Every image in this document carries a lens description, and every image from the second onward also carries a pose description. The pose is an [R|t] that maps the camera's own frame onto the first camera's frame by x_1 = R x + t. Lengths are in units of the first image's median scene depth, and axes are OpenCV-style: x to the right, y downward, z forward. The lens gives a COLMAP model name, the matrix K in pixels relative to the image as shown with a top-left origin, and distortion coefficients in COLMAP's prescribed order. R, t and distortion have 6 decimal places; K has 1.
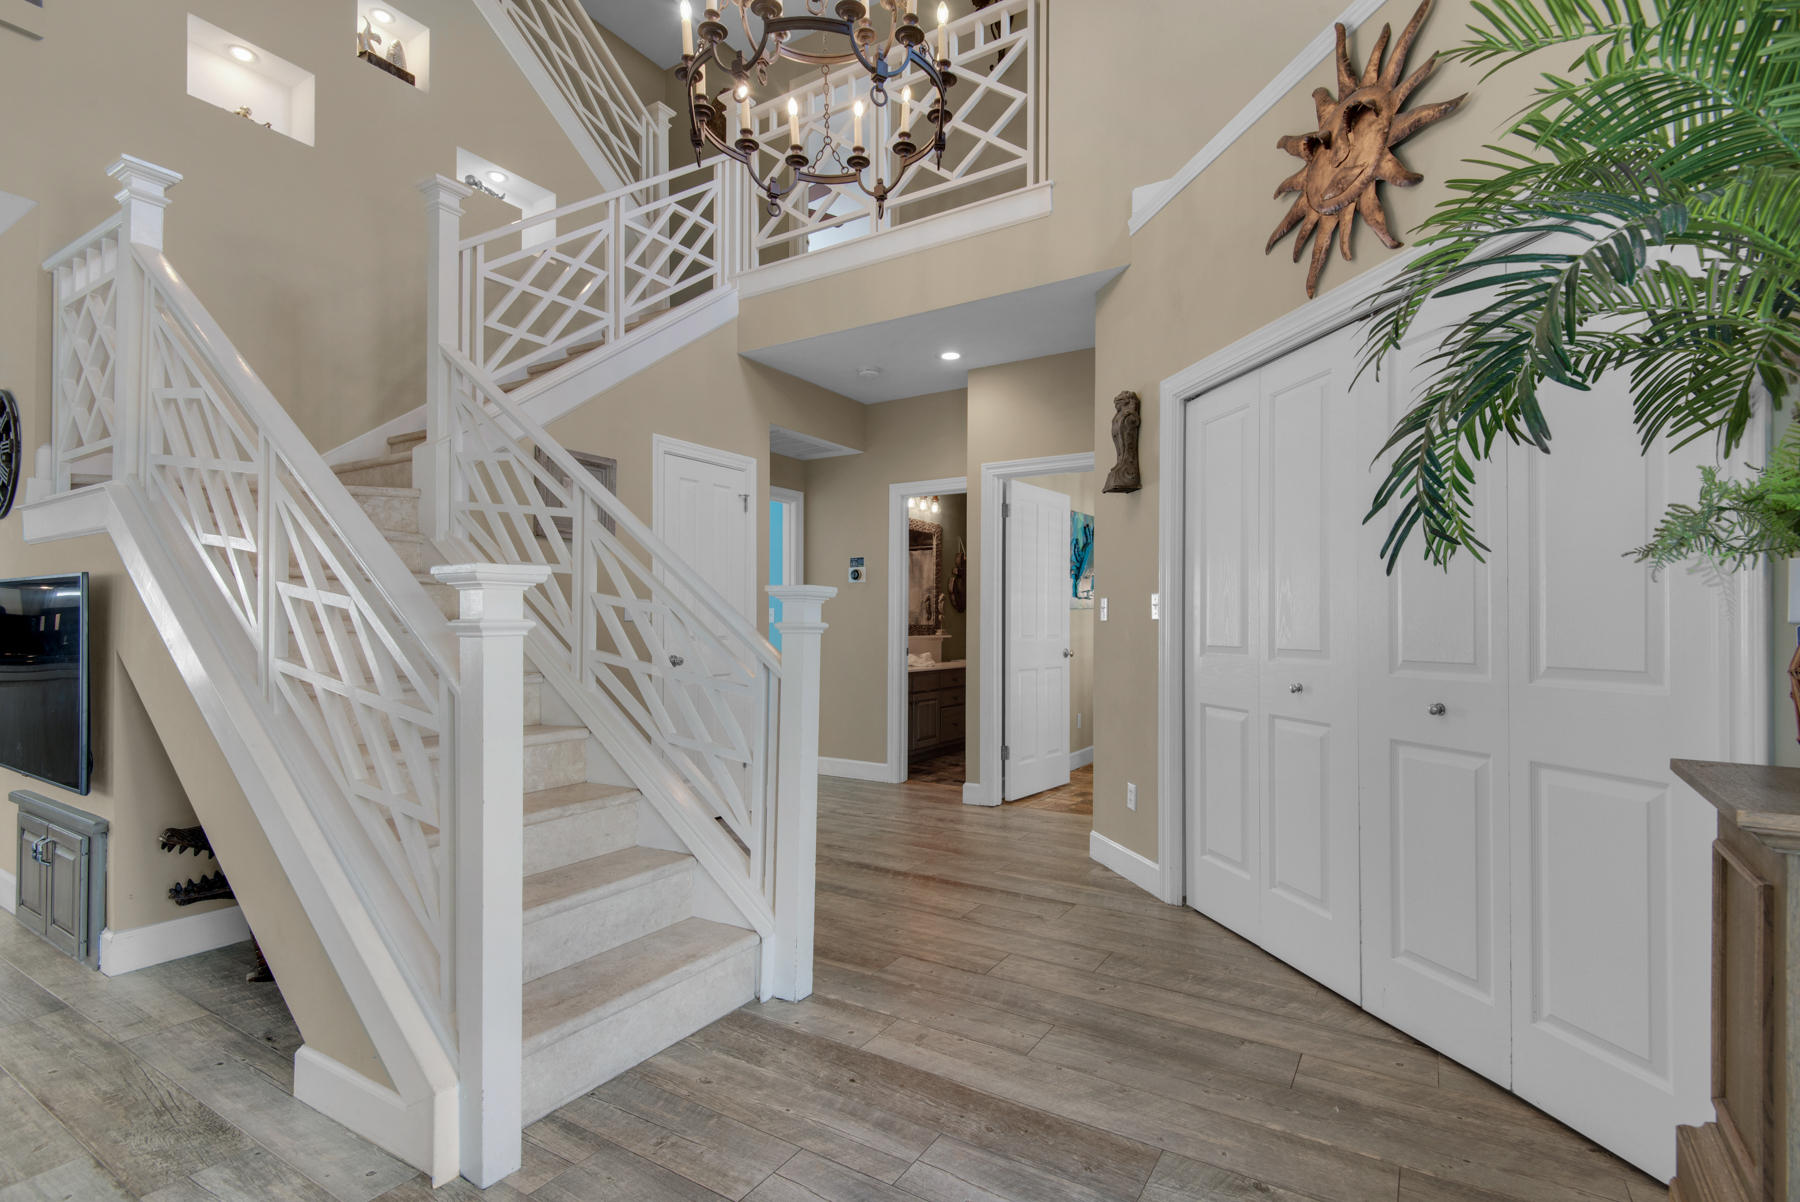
lens RADIAL K [[847.7, 0, 903.5], [0, 847.7, 613.3], [0, 0, 1]] dist [0.001691, -0.006881]
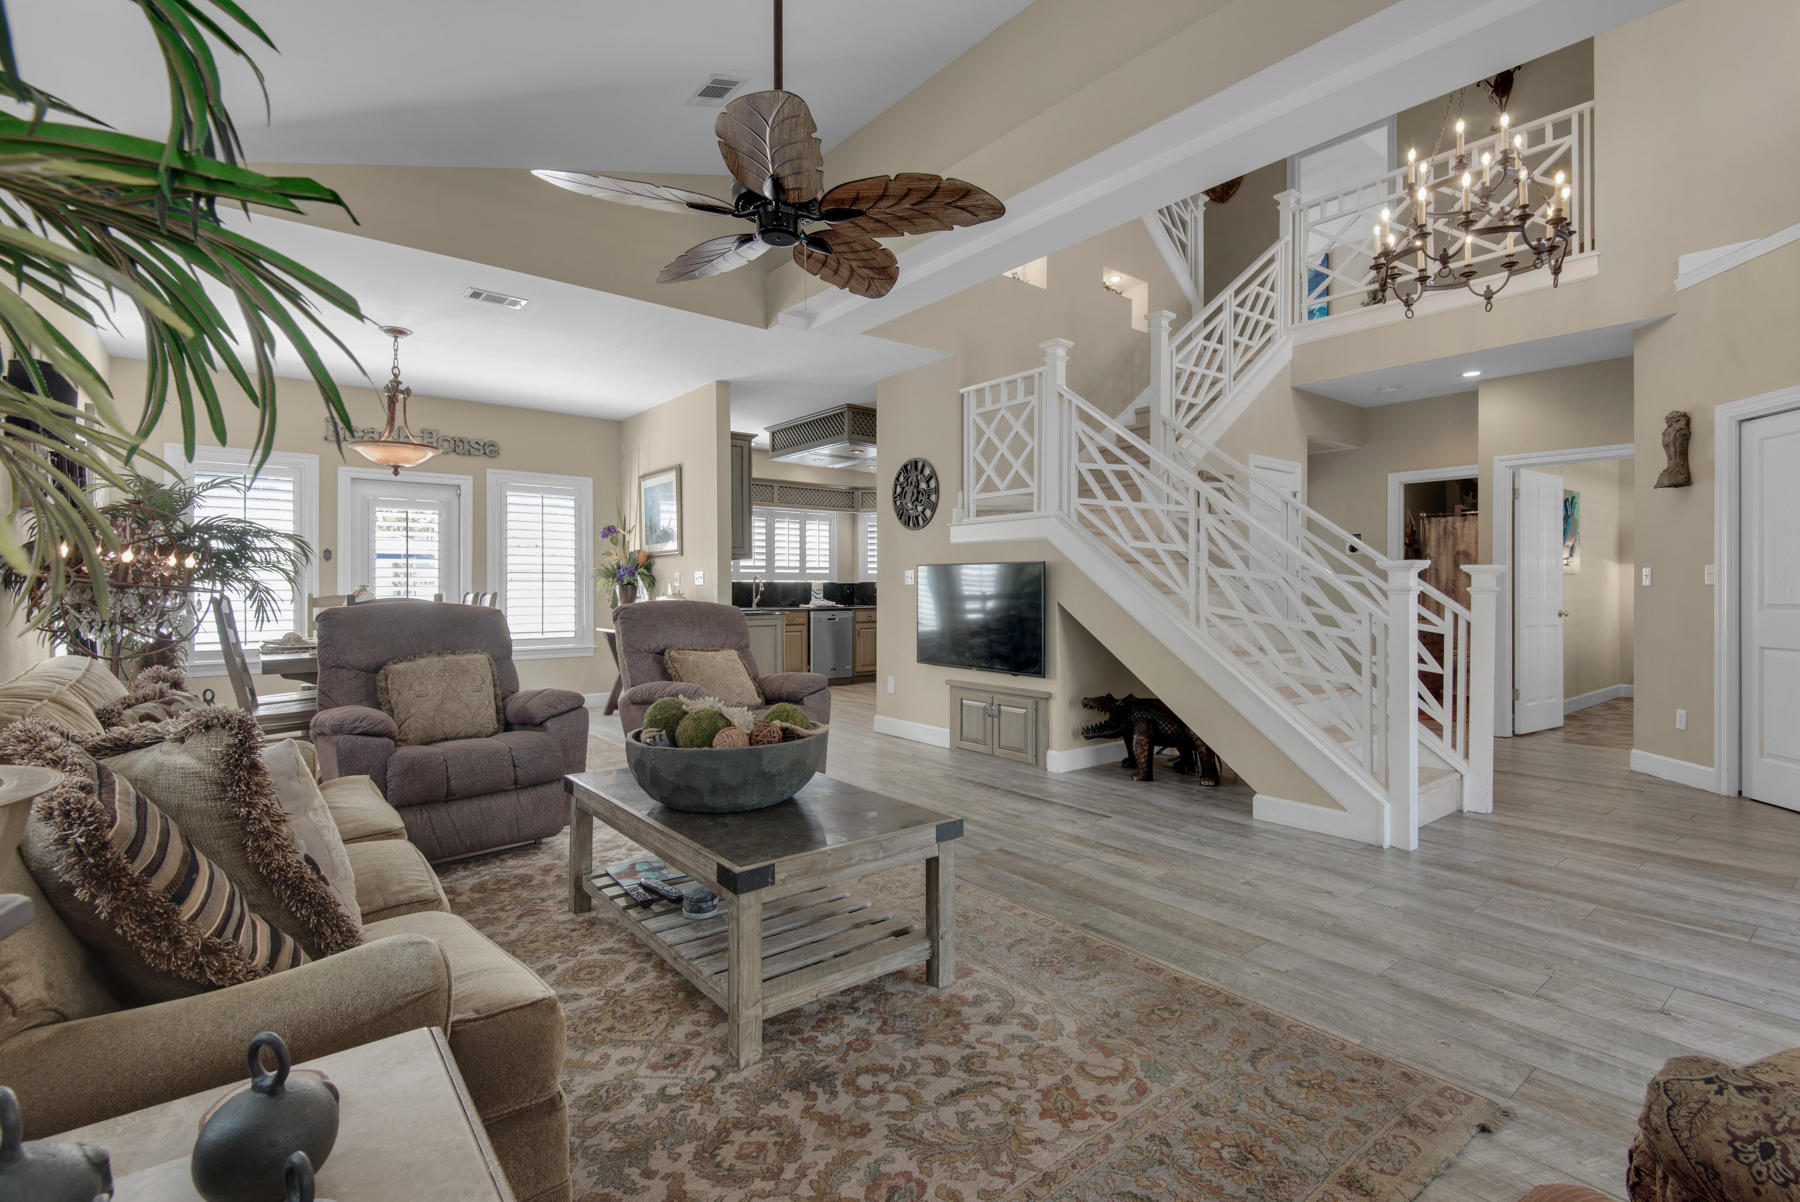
lens RADIAL K [[847.7, 0, 939.8], [0, 847.7, 580.8], [0, 0, 1]] dist [0.001691, -0.006881]
pose [[0.947430, -0.004435, -0.319933, -0.374346], [0.005152, 0.999986, 0.001394, -0.004855], [0.319922, -0.002969, 0.947439, -0.569564]]
